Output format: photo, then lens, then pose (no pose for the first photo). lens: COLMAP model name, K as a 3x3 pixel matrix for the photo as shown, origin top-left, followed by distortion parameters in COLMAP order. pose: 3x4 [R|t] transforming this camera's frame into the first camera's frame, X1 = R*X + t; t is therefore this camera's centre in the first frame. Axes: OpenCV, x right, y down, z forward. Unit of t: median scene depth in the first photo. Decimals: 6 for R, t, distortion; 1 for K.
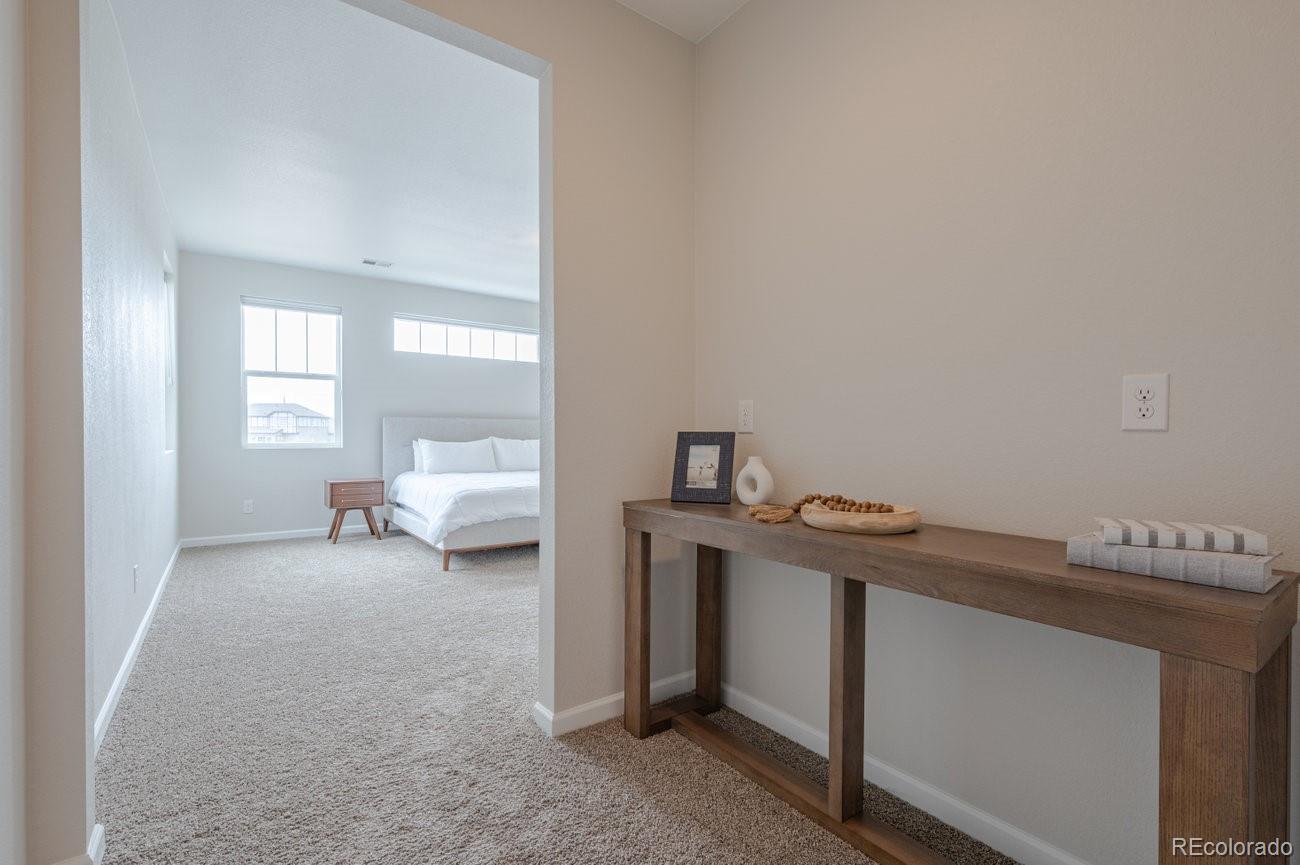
lens RADIAL K [[579.9, 0, 650.0], [0, 579.9, 432.5], [0, 0, 1]] dist [-0.000762, -0.000032]
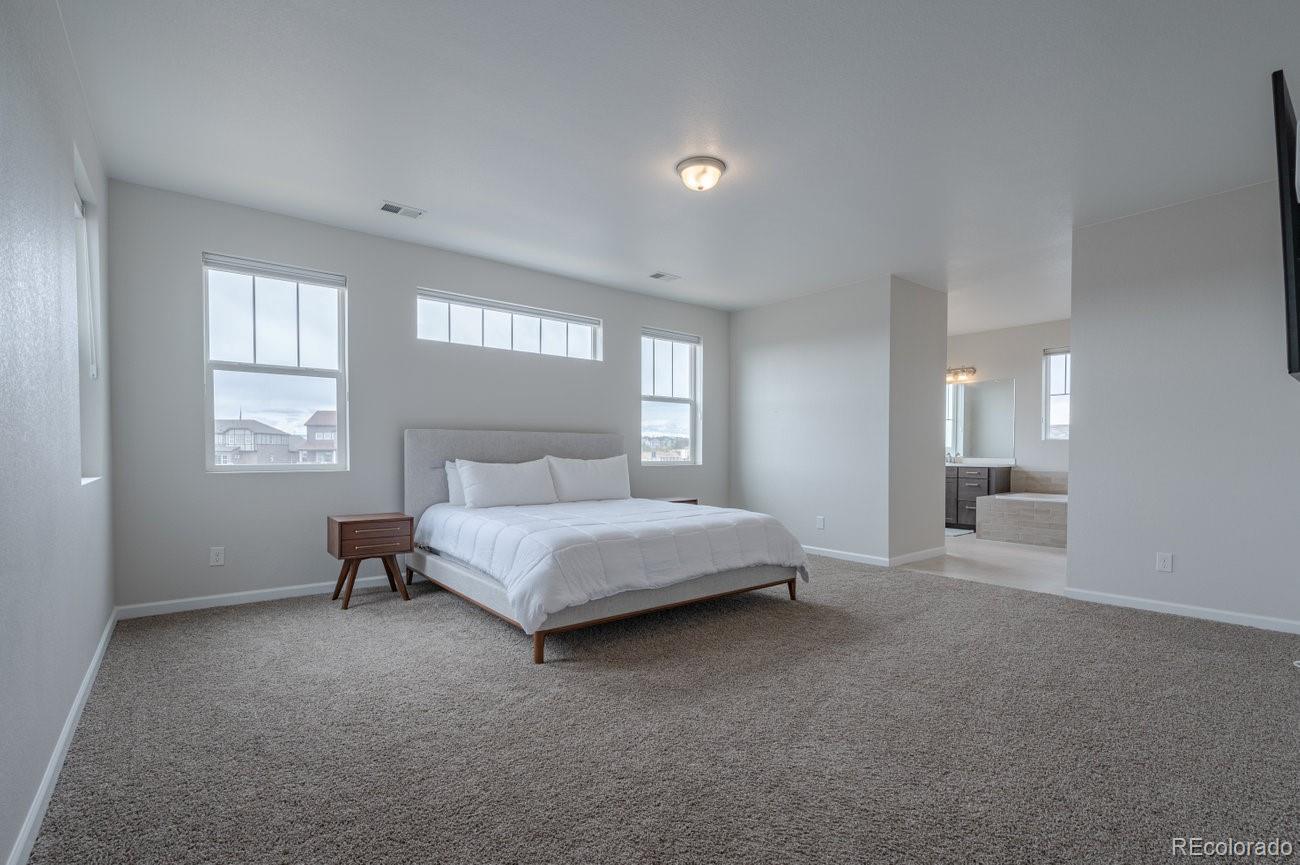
lens RADIAL K [[585.0, 0, 650.3], [0, 585.0, 460.3], [0, 0, 1]] dist [-0.000406, -0.000099]
pose [[0.998839, -0.000402, 0.048180, -0.197267], [-0.000395, 0.999863, 0.016531, 0.000733], [-0.048180, -0.016531, 0.998702, 0.261699]]
